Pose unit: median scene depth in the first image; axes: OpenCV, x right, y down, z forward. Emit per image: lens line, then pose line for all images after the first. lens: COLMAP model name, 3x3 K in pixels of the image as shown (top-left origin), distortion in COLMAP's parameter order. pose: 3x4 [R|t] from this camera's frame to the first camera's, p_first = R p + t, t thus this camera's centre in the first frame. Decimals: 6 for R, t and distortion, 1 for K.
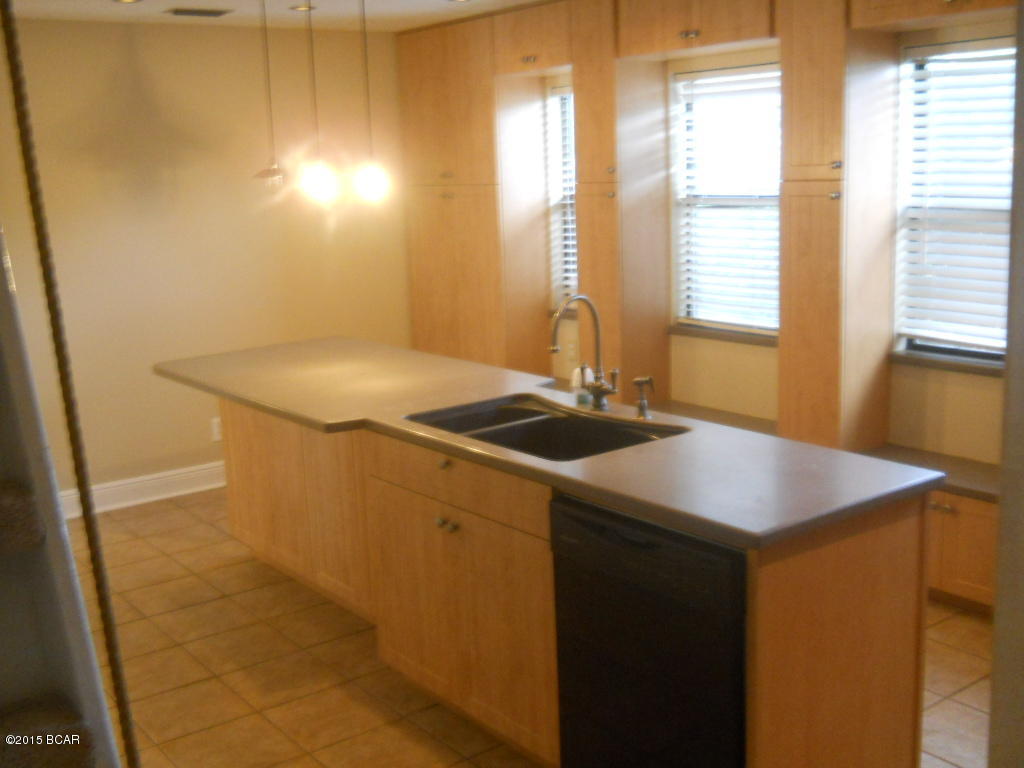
lens RADIAL K [[1163.0, 0, 485.2], [0, 1163.0, 354.3], [0, 0, 1]] dist [-0.010198, 0.006134]
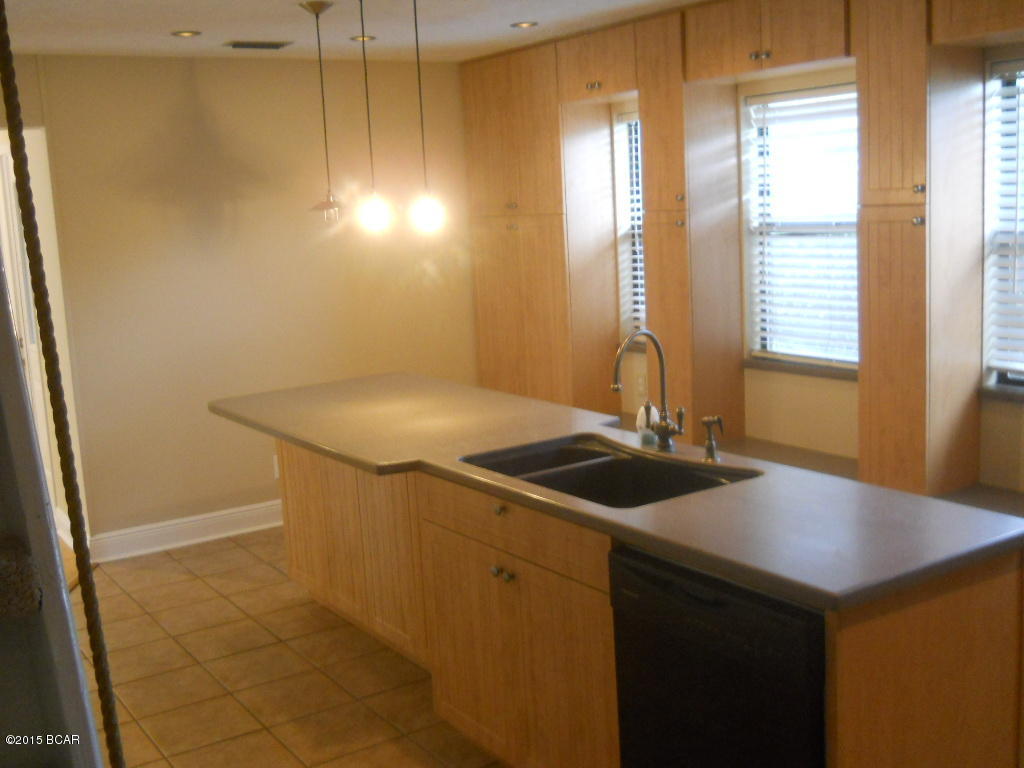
lens RADIAL K [[1163.0, 0, 485.2], [0, 1163.0, 354.3], [0, 0, 1]] dist [-0.010198, 0.006134]
pose [[0.997814, -0.005563, -0.065847, 0.011500], [0.003806, 0.999634, -0.026778, -0.004642], [0.065972, 0.026469, 0.997470, 0.037679]]
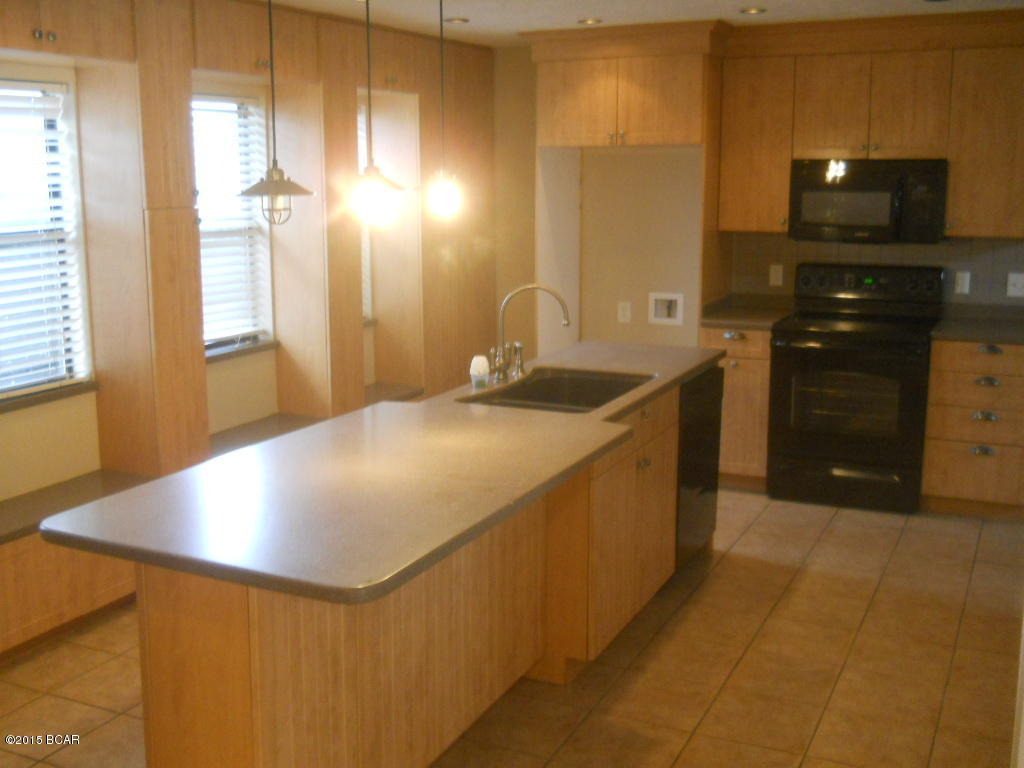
lens RADIAL K [[1097.0, 0, 511.4], [0, 1097.0, 325.7], [0, 0, 1]] dist [-0.015715, -0.018691]
pose [[-0.455355, -0.093067, 0.885432, -0.707751], [0.174525, 0.965895, 0.191278, -0.172665], [-0.873037, 0.241630, -0.423582, 1.127398]]
